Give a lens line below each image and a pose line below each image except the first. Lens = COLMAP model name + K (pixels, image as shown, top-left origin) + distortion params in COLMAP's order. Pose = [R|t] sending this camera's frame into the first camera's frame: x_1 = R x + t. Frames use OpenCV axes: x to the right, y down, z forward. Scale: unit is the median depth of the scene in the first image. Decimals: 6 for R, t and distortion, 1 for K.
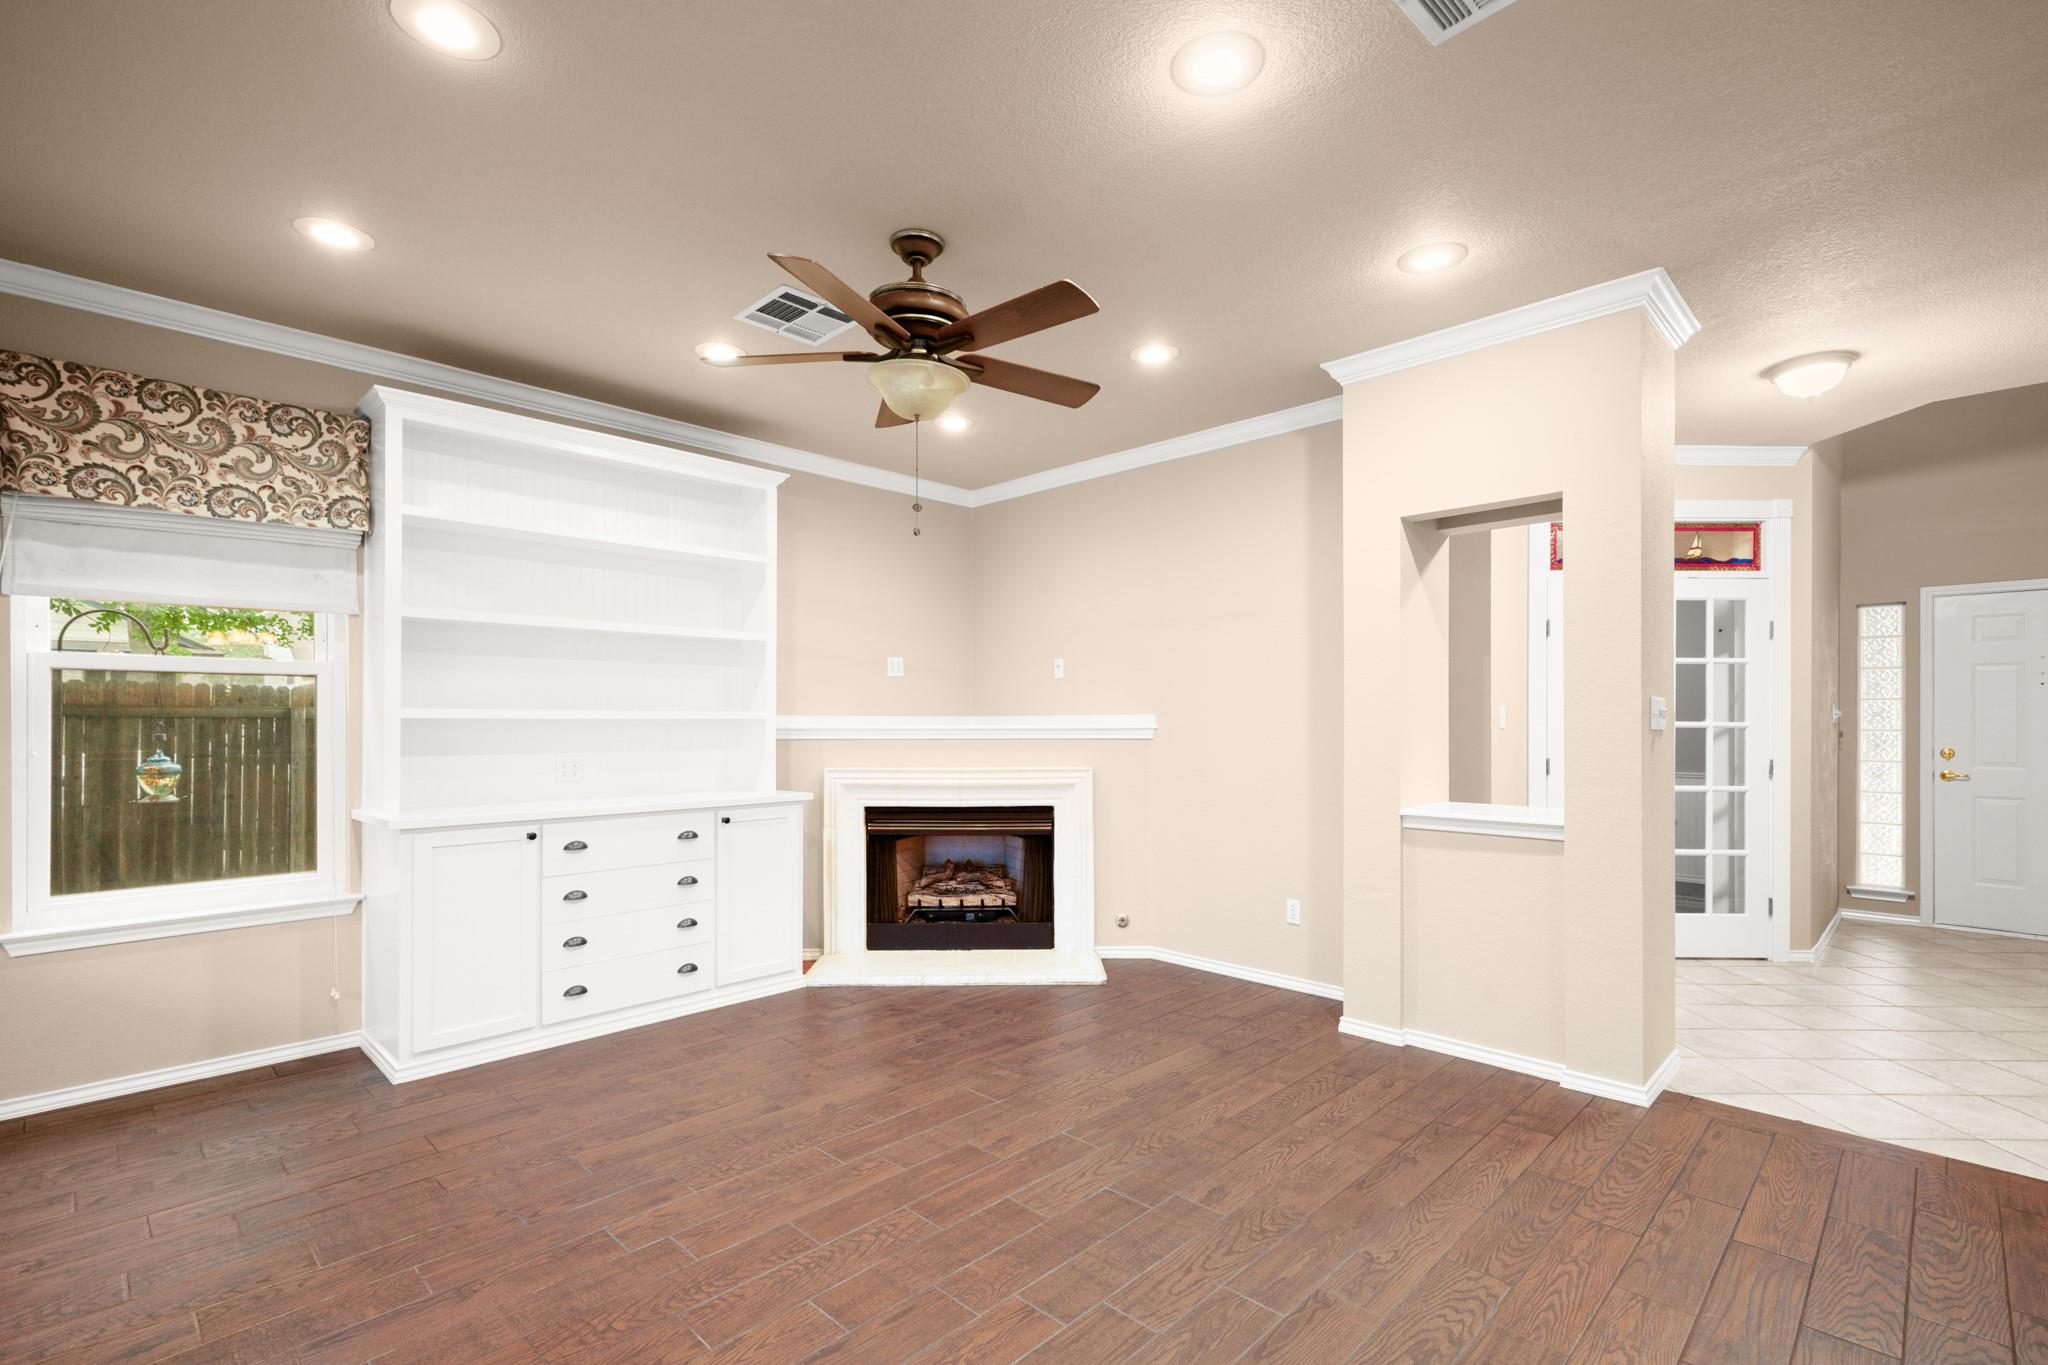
lens RADIAL K [[941.1, 0, 1039.3], [0, 941.1, 720.6], [0, 0, 1]] dist [0.018869, 0.000149]
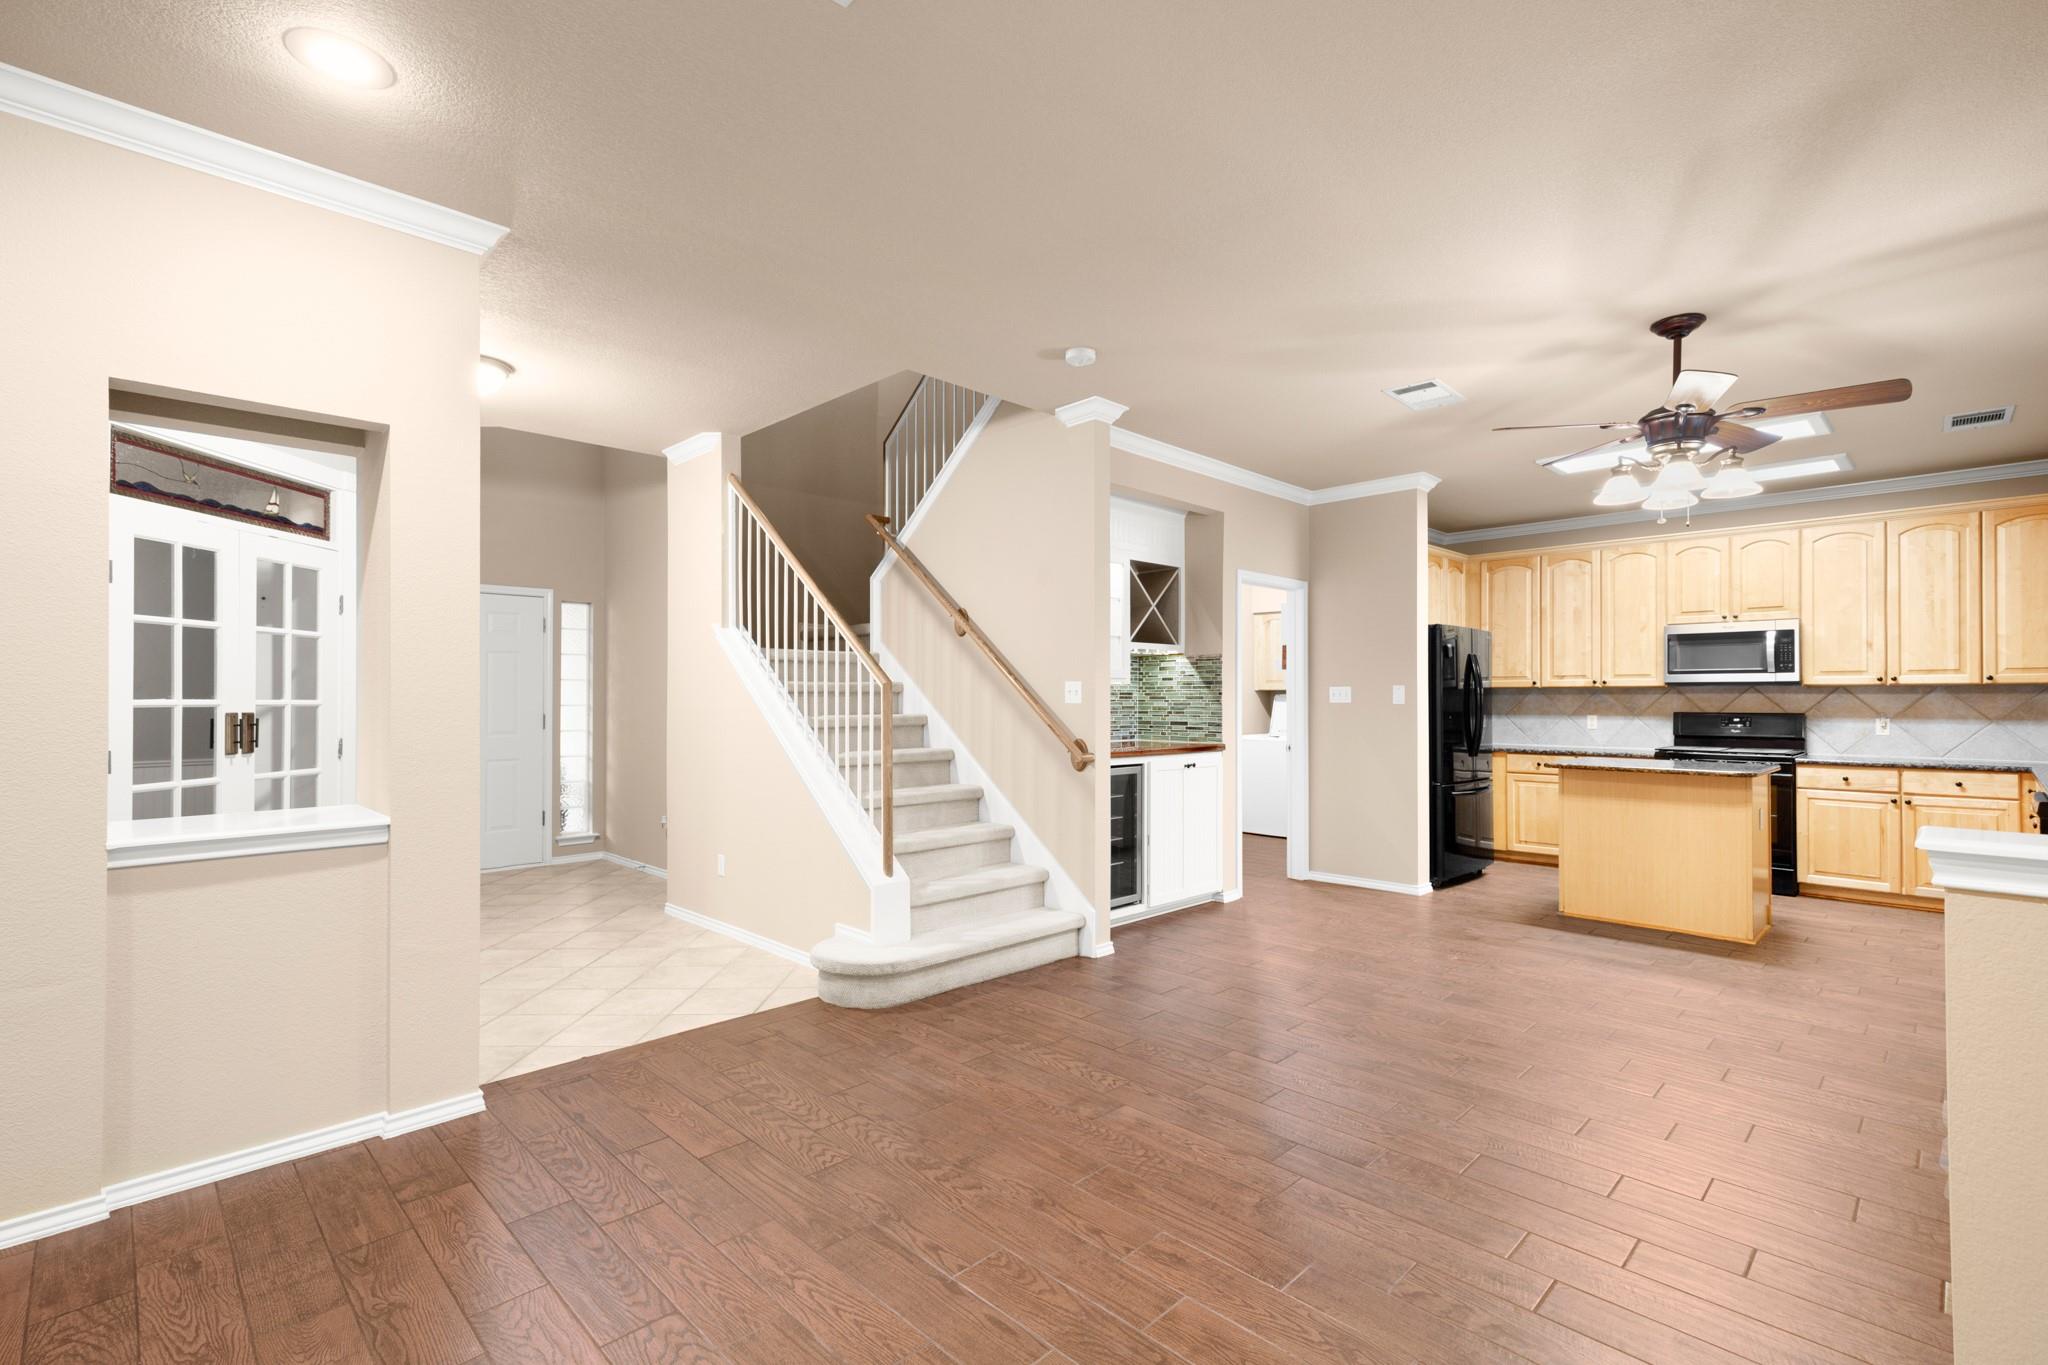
lens RADIAL K [[928.4, 0, 1042.4], [0, 928.4, 695.9], [0, 0, 1]] dist [0.014692, 0.000436]
pose [[0.011993, 0.002845, 0.999924, -0.221588], [0.000249, 0.999996, -0.002849, -0.000051], [-0.999928, 0.000284, 0.011992, 0.345417]]
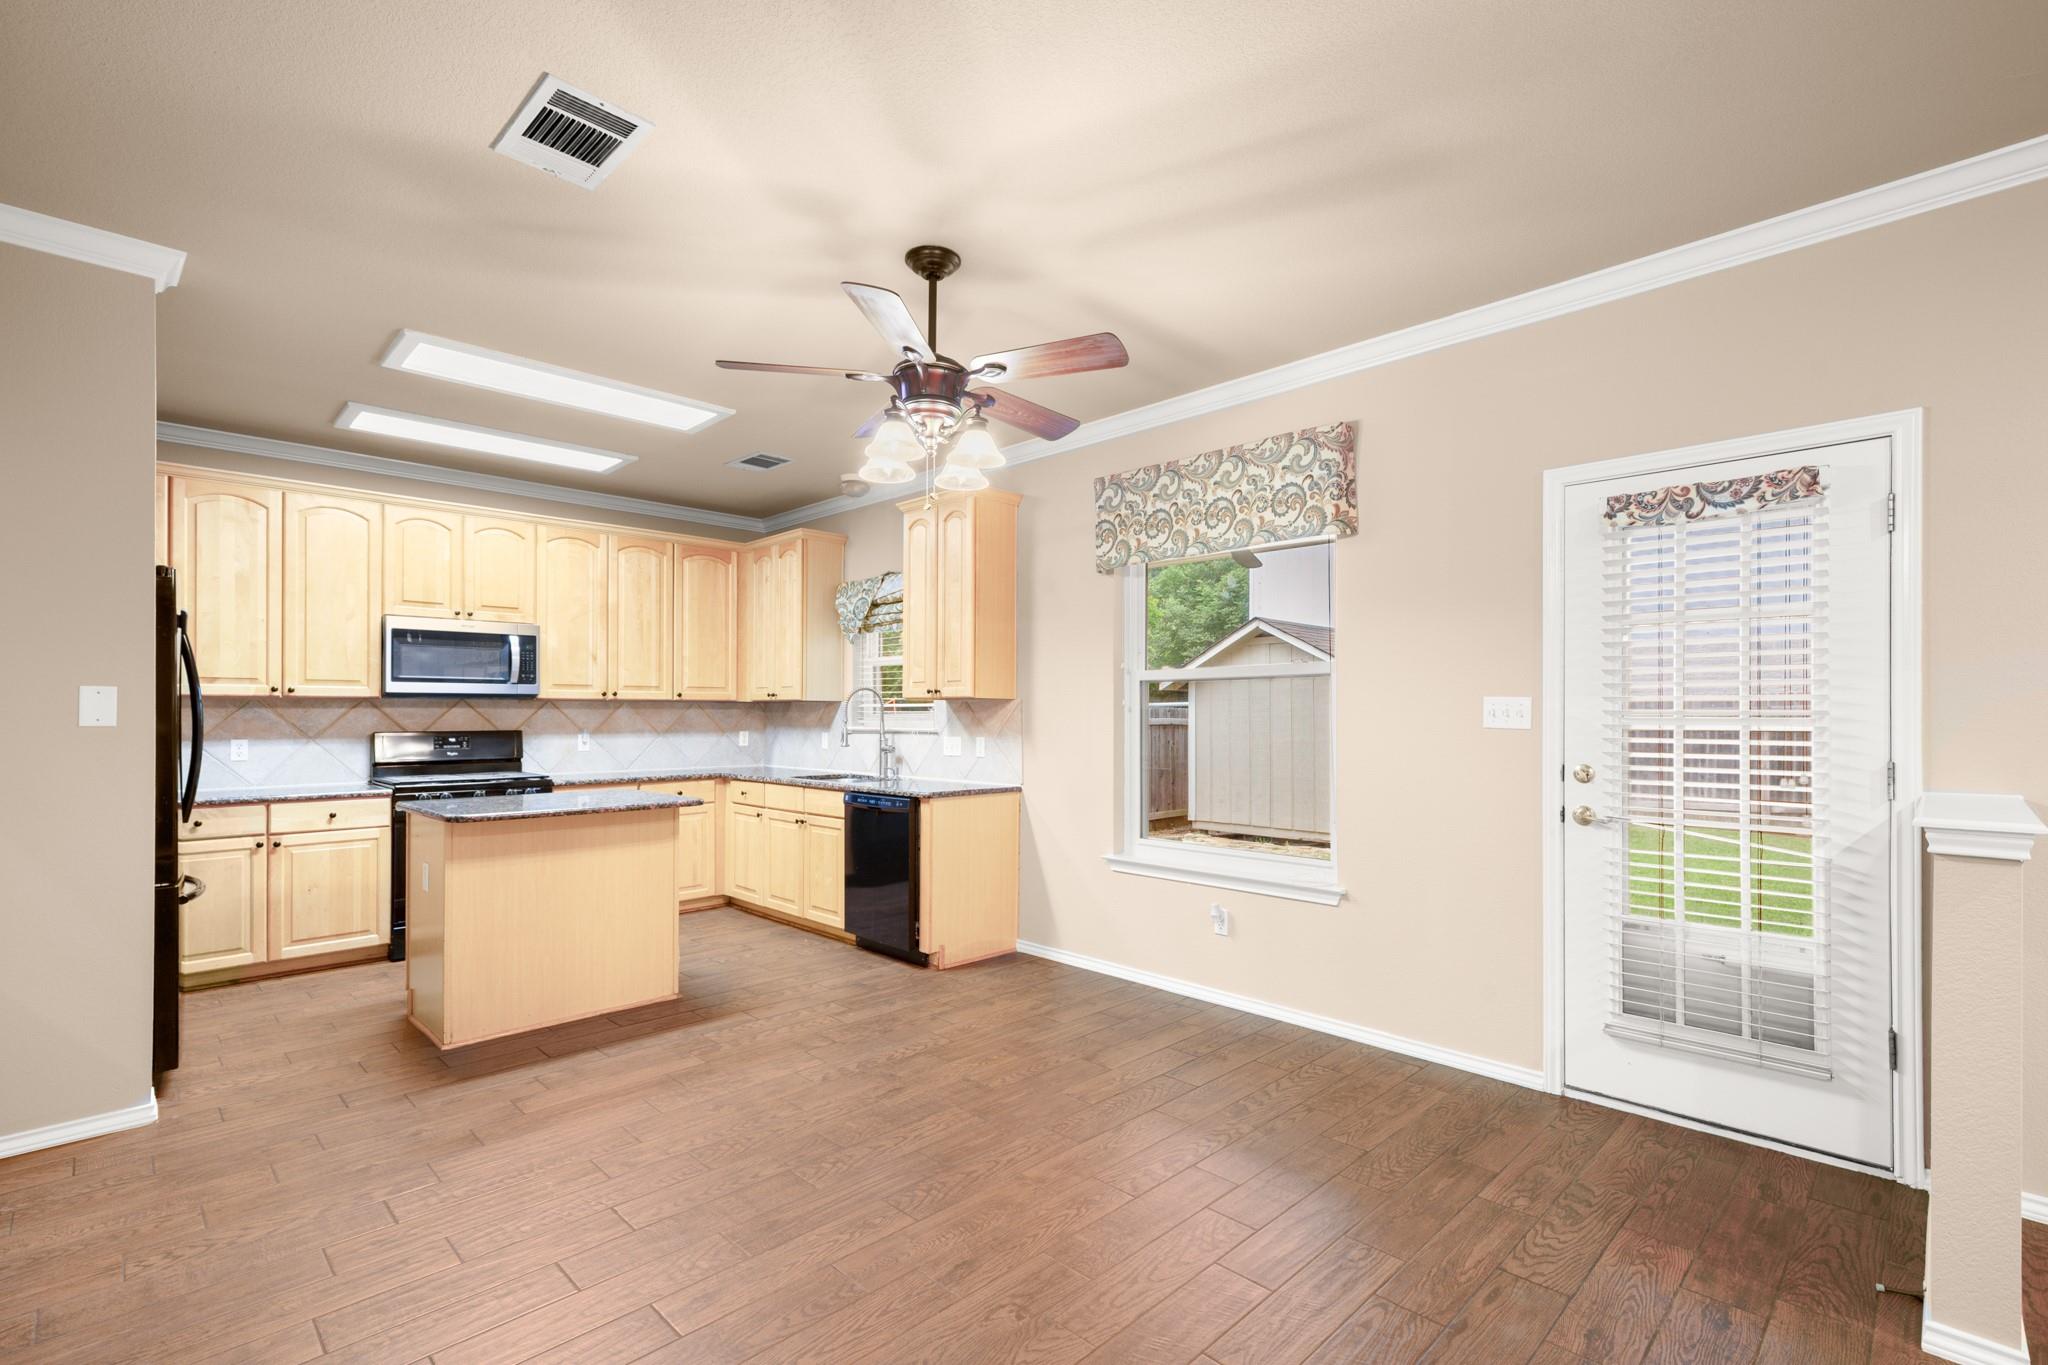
lens RADIAL K [[933.7, 0, 1036.4], [0, 933.7, 713.5], [0, 0, 1]] dist [0.009082, 0.000495]
pose [[-0.999866, -0.000178, 0.016343, 0.596052], [-0.000149, 0.999998, 0.001746, -0.002754], [-0.016343, 0.001743, -0.999865, 0.487065]]
